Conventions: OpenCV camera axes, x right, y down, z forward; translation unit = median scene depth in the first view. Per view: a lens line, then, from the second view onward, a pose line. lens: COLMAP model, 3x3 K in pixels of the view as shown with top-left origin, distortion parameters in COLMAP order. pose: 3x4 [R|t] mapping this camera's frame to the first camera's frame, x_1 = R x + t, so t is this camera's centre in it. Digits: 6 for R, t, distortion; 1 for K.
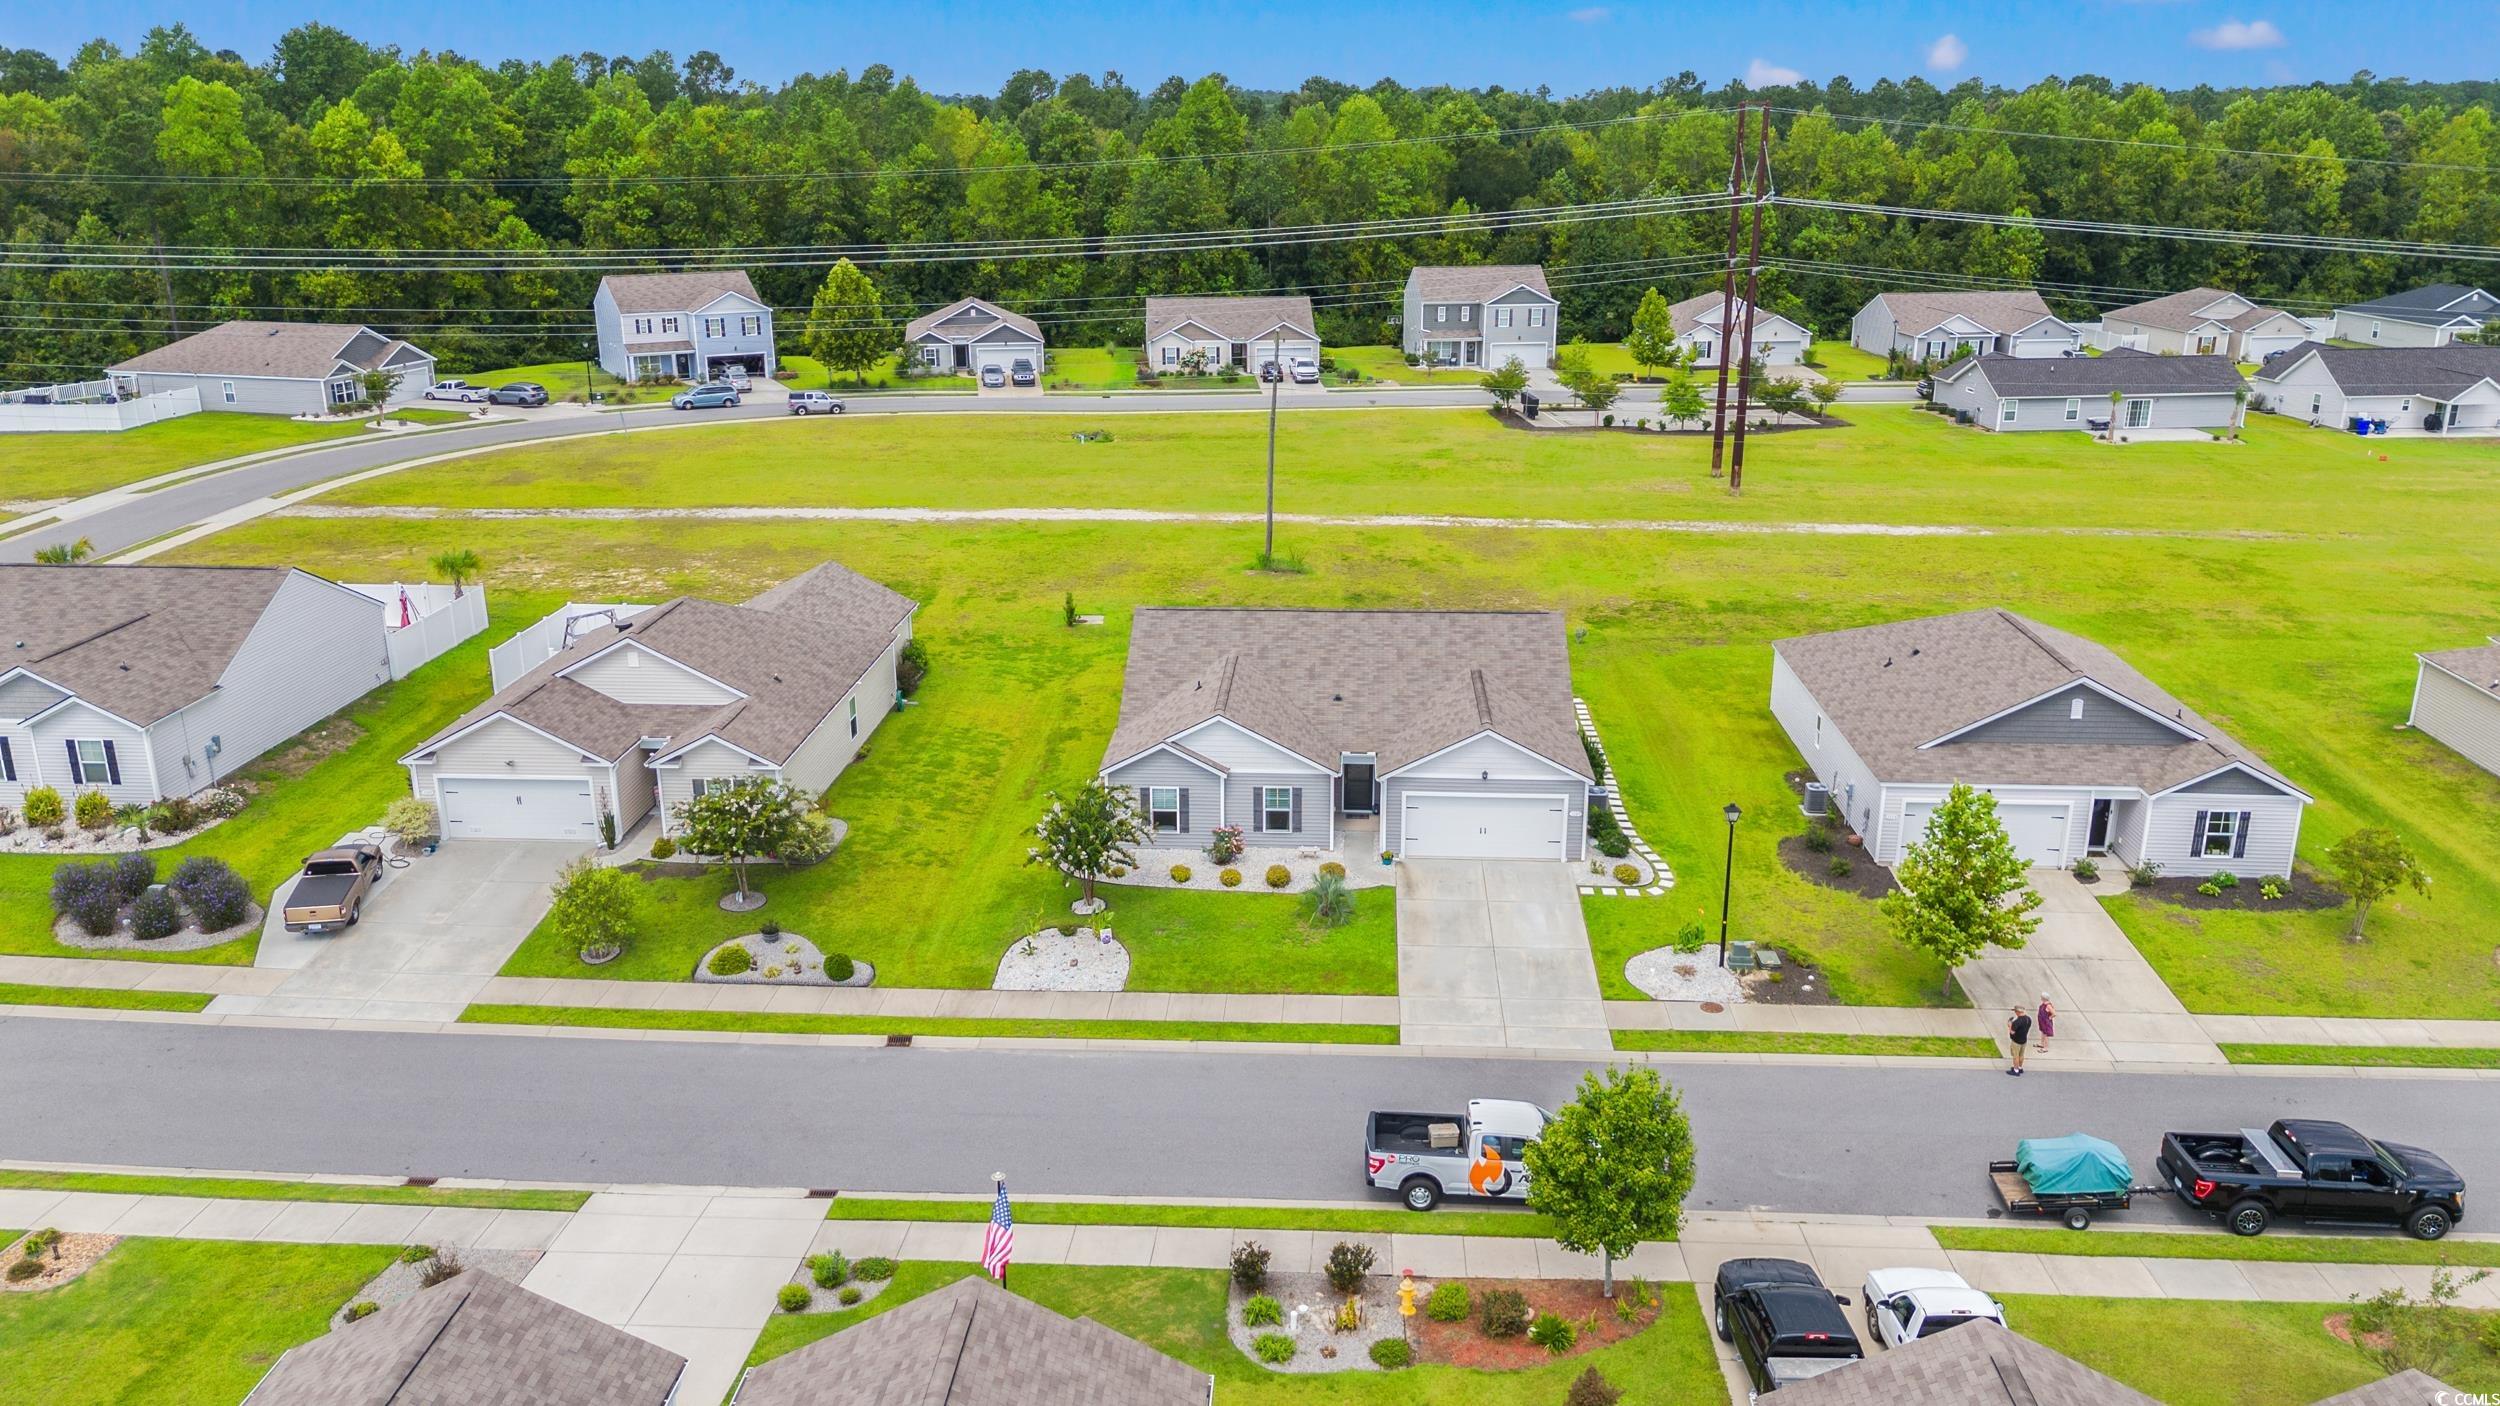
lens RADIAL K [[1838.3, 0, 1250.0], [0, 1838.3, 703.0], [0, 0, 1]] dist [0.081500, -0.094639]
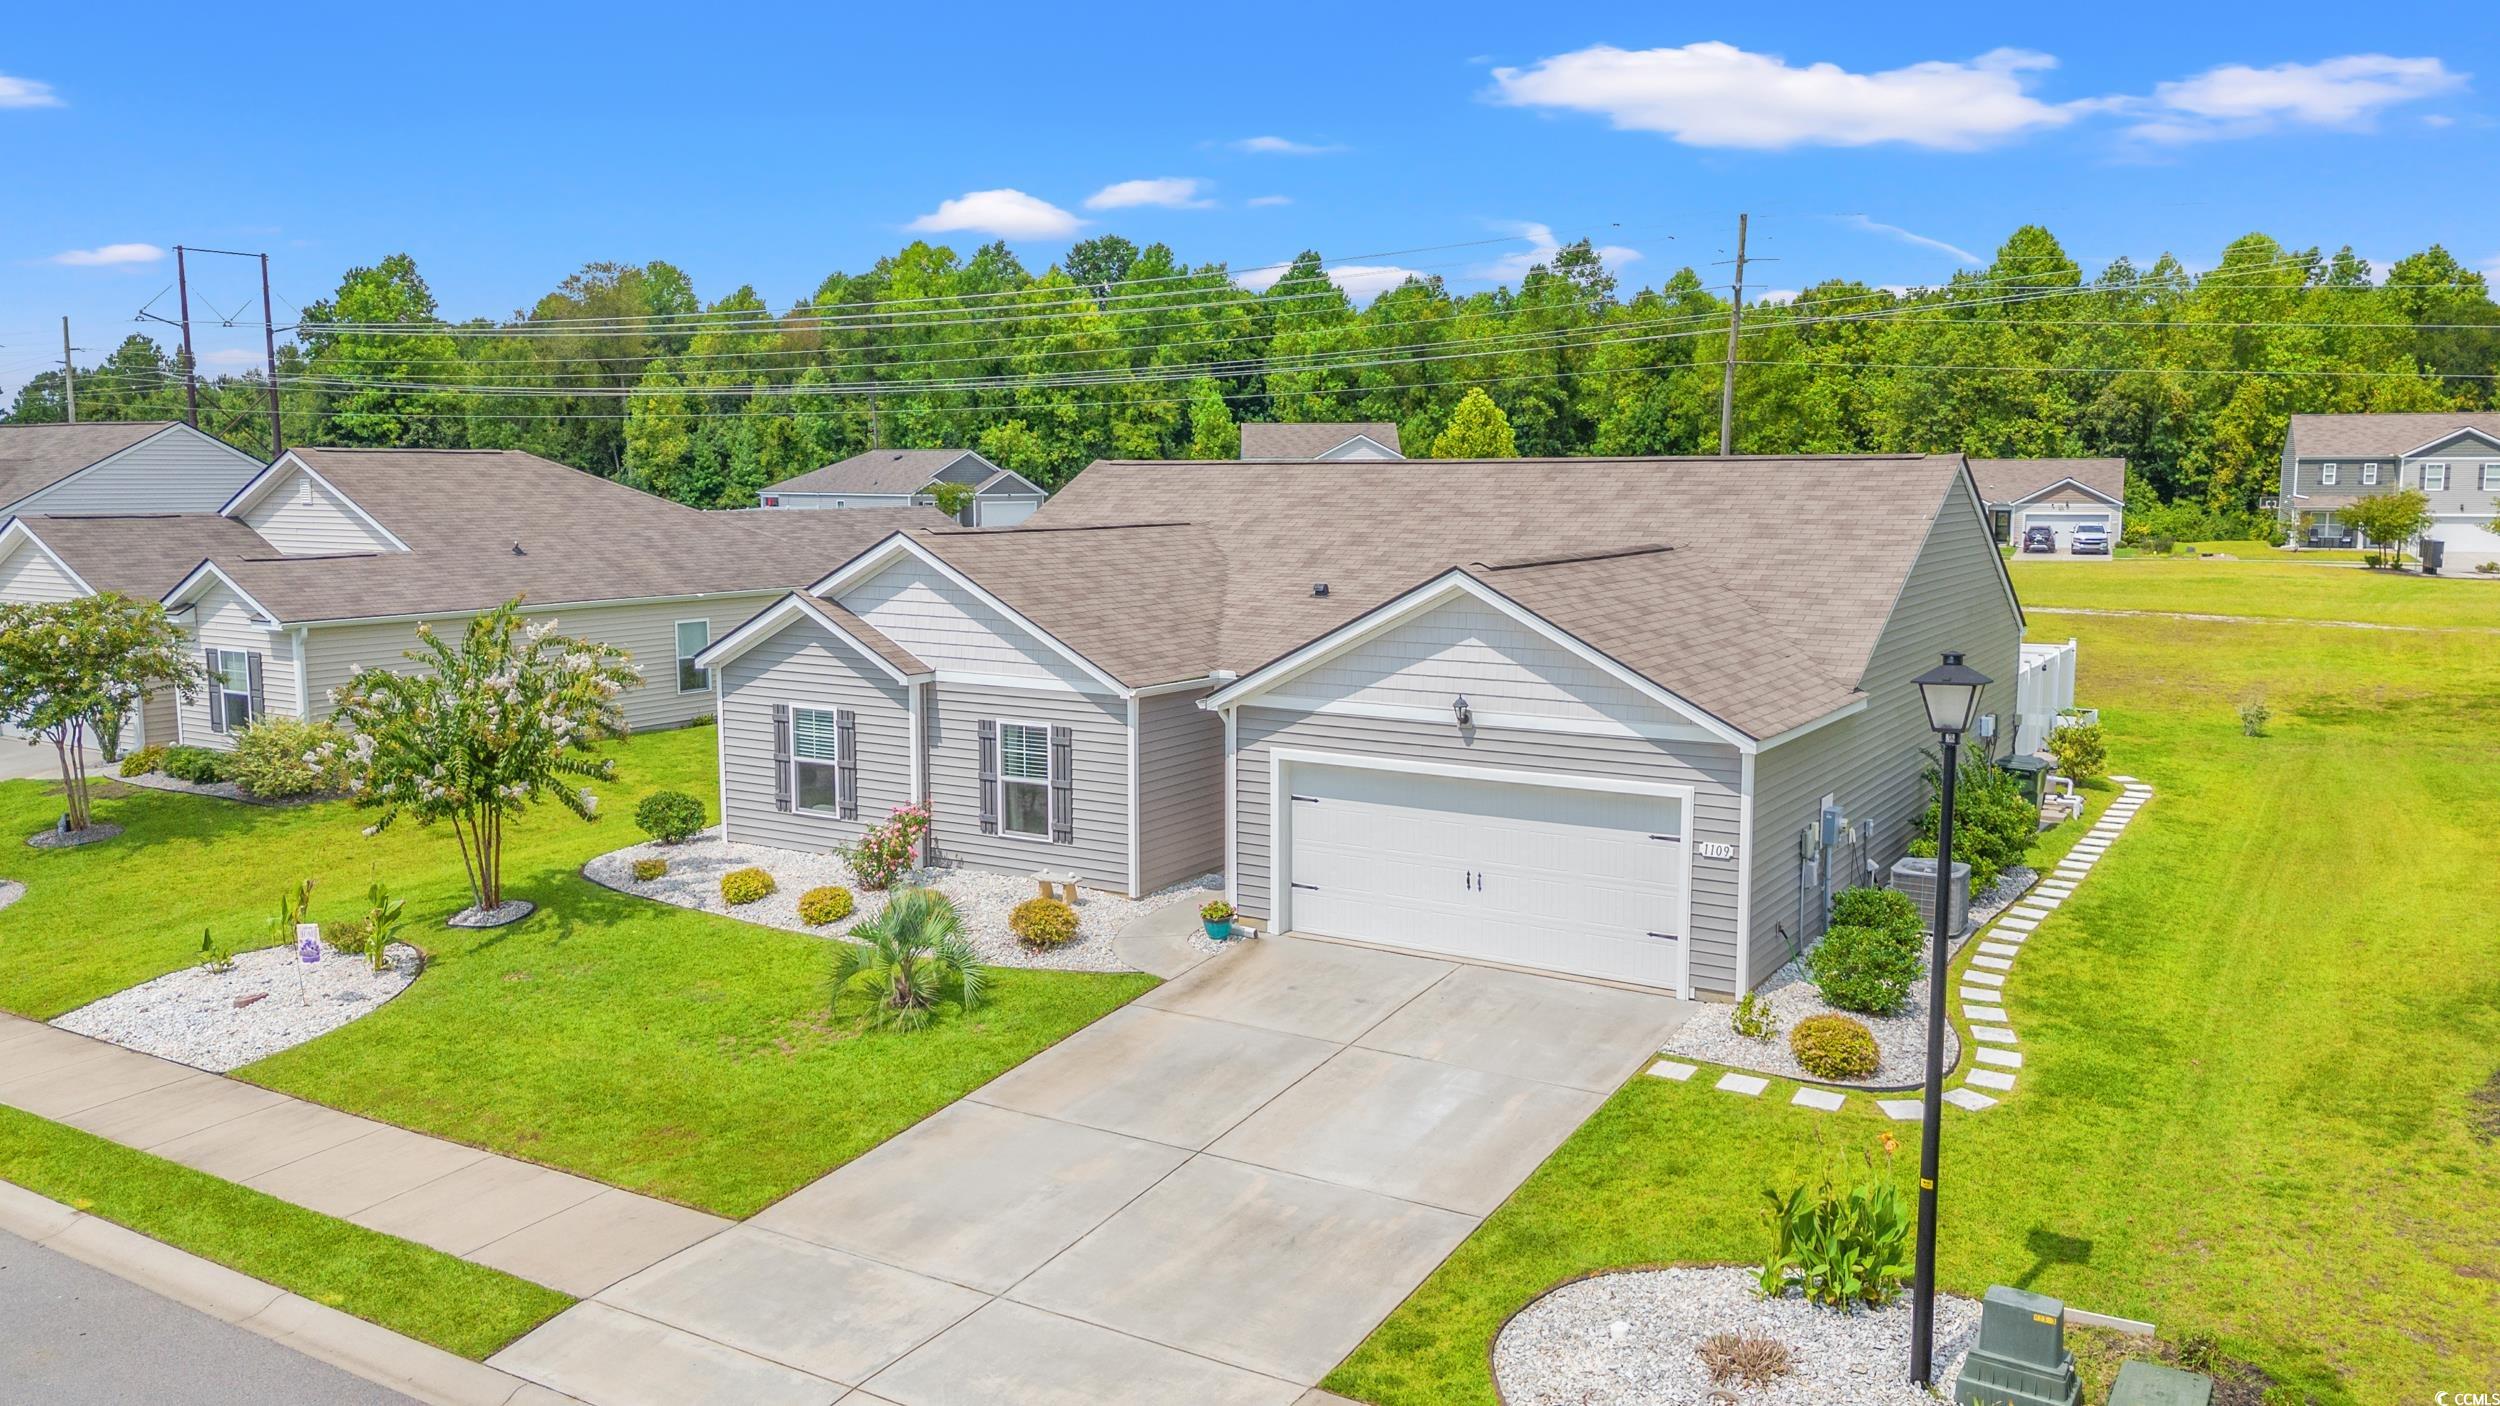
lens RADIAL K [[1838.3, 0, 1250.0], [0, 1838.3, 703.0], [0, 0, 1]] dist [0.081500, -0.094639]
pose [[0.876104, 0.062253, -0.478085, 0.093099], [-0.148792, 0.978135, -0.145301, 0.034032], [0.458587, 0.198434, 0.866211, 0.239770]]
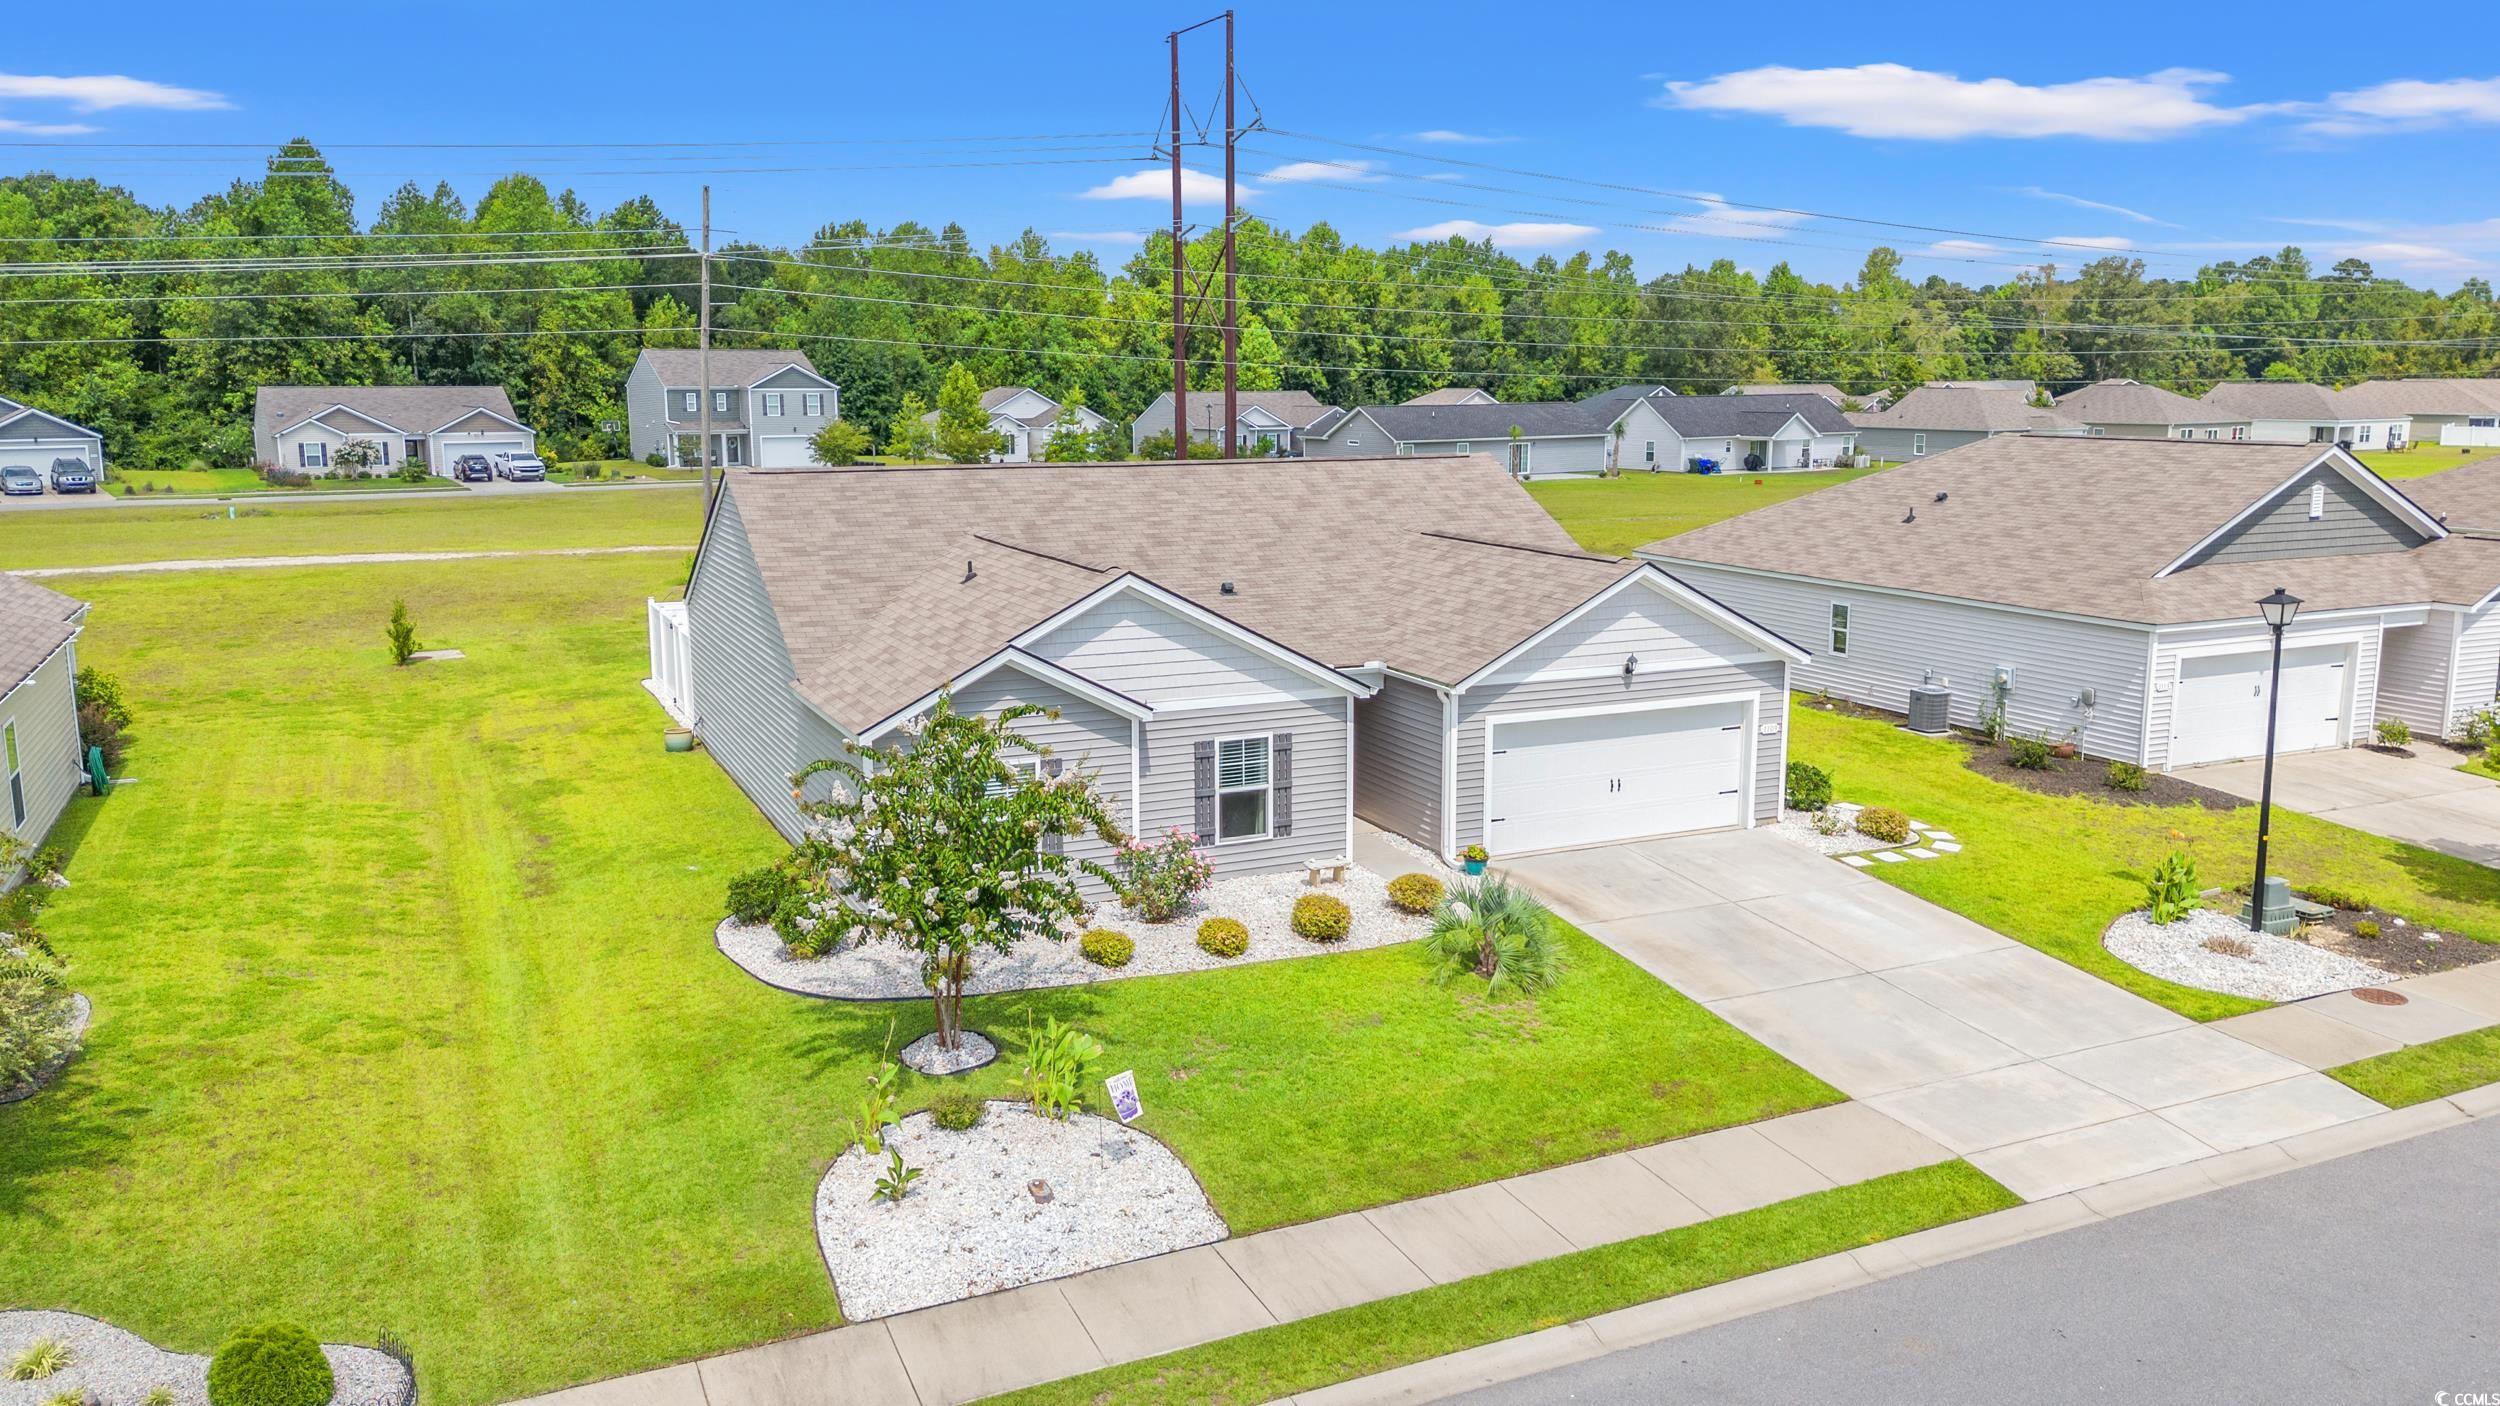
lens RADIAL K [[1838.3, 0, 1250.0], [0, 1838.3, 703.0], [0, 0, 1]] dist [0.081500, -0.094639]
pose [[0.880386, -0.082823, 0.466969, -0.069887], [0.144080, 0.984804, -0.096968, 0.029538], [-0.451842, 0.152650, 0.878941, 0.217443]]
